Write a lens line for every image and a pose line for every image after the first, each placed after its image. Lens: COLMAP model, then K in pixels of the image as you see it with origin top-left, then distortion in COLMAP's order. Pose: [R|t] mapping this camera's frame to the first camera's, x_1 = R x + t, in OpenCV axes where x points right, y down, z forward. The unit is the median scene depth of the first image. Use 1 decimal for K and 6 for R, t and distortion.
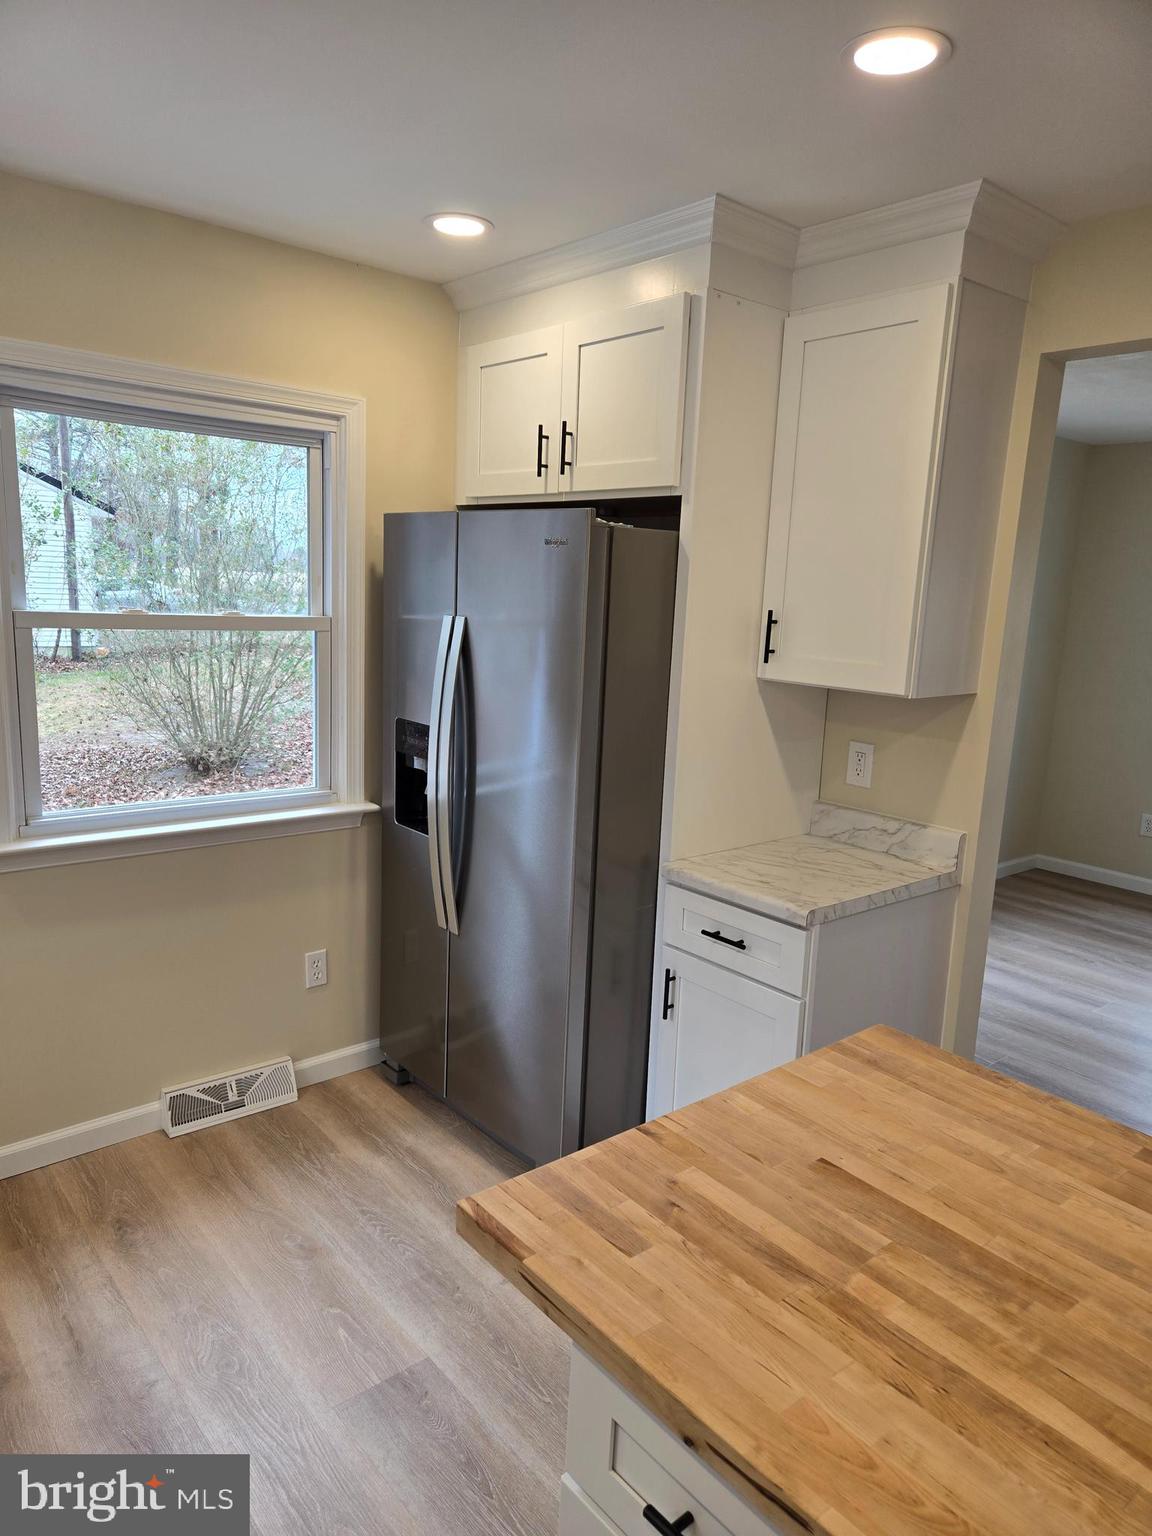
lens RADIAL K [[1033.7, 0, 576.0], [0, 1033.7, 768.0], [0, 0, 1]] dist [0.052375, -0.000515]
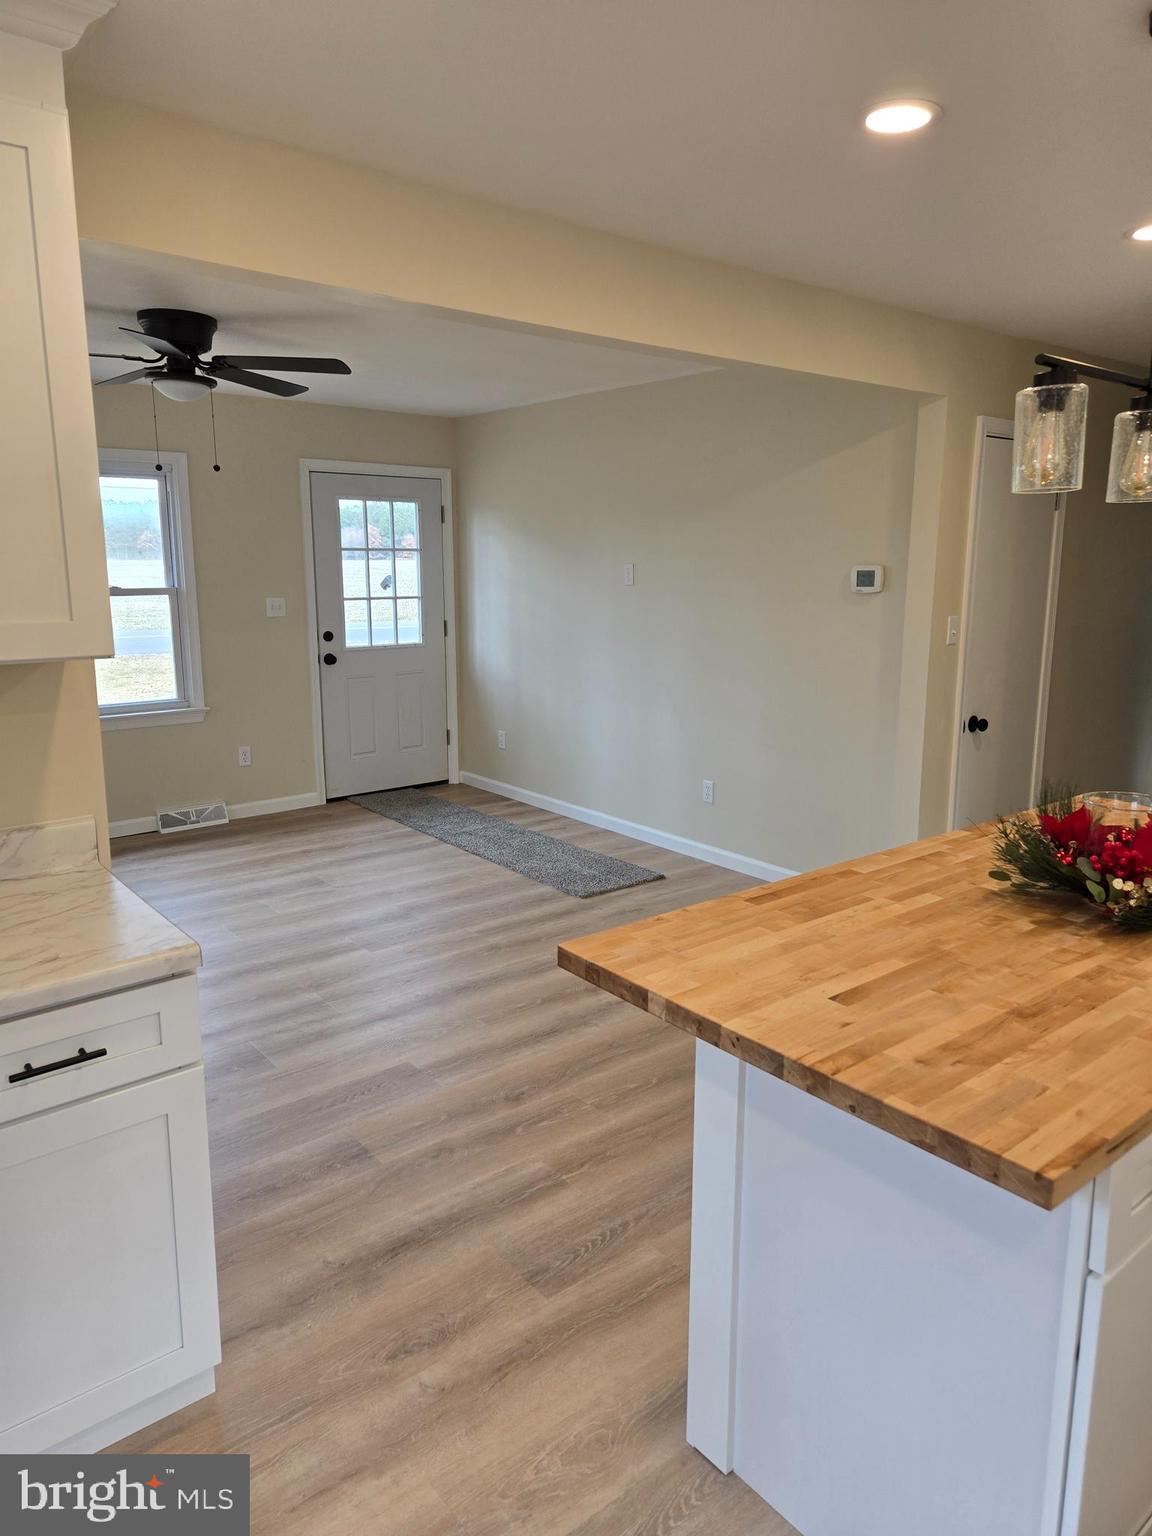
lens RADIAL K [[1033.7, 0, 576.0], [0, 1033.7, 768.0], [0, 0, 1]] dist [0.052375, -0.000515]
pose [[0.015108, -0.242753, 0.969970, -0.414585], [0.183562, 0.954267, 0.235964, -0.099112], [-0.982892, 0.174485, 0.058977, 0.577481]]
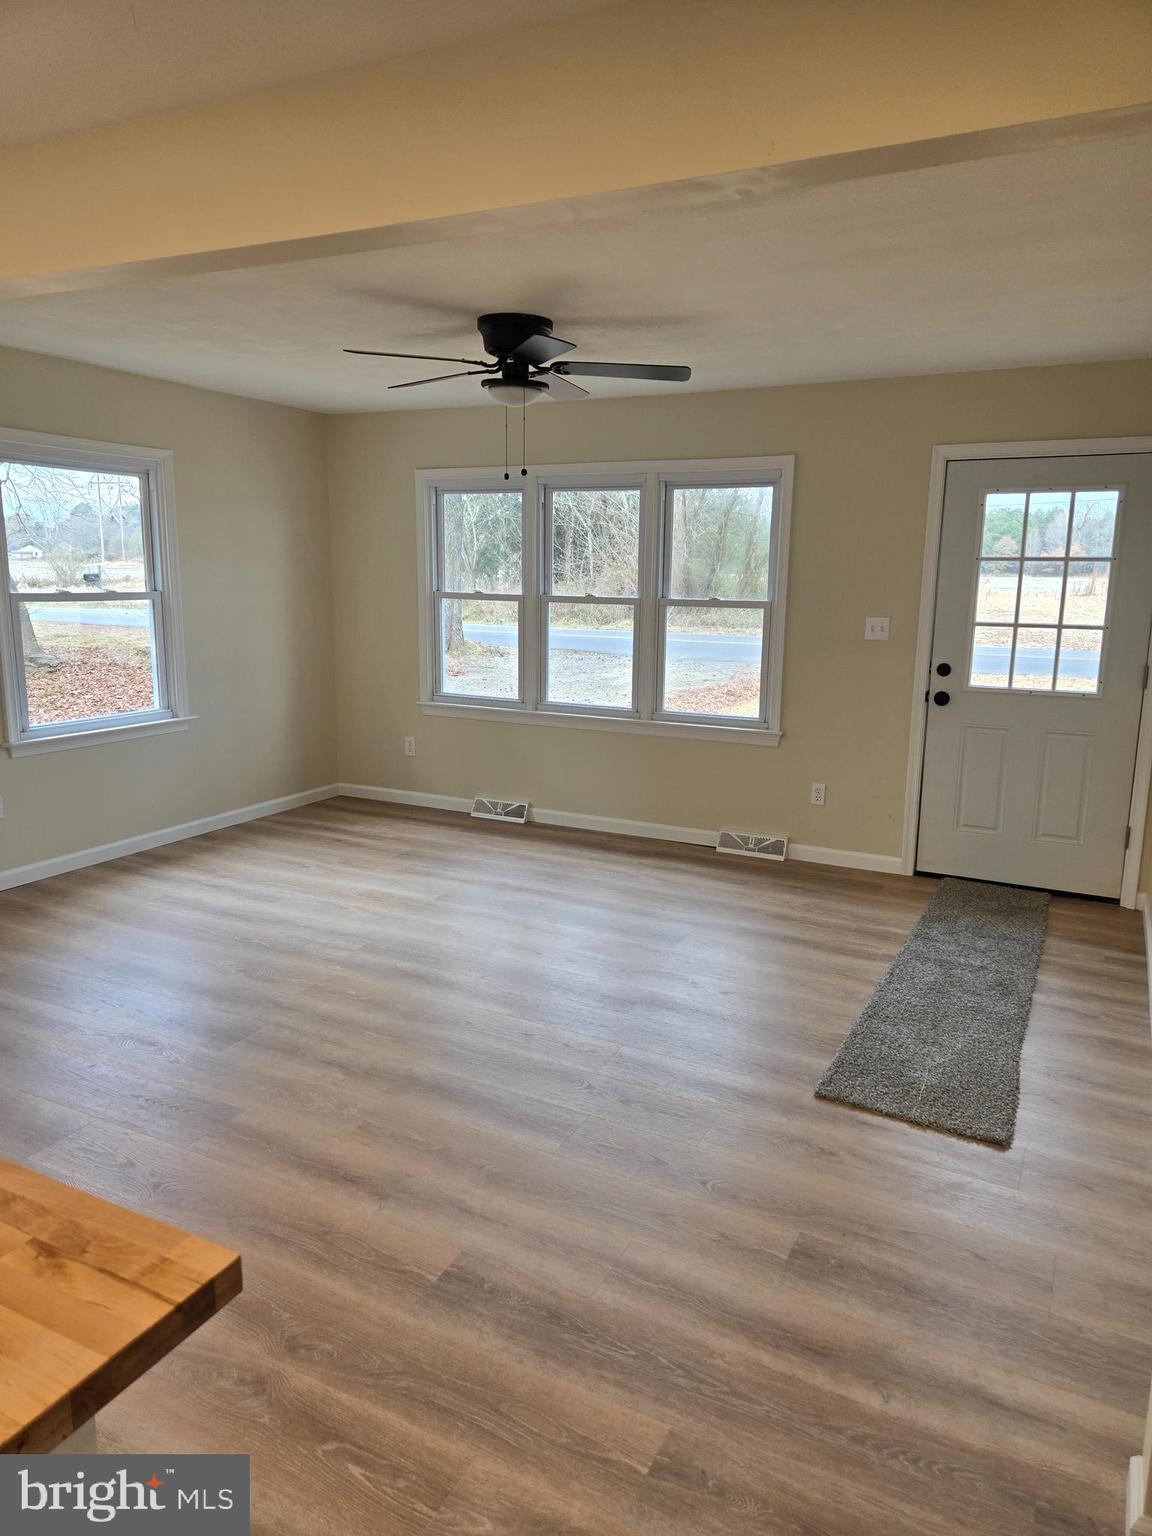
lens RADIAL K [[1033.7, 0, 576.0], [0, 1033.7, 768.0], [0, 0, 1]] dist [0.052375, -0.000515]
pose [[0.924859, -0.106229, 0.365173, 0.673986], [0.097125, 0.994331, 0.043267, 0.106601], [-0.367699, -0.004548, 0.929934, -0.305933]]
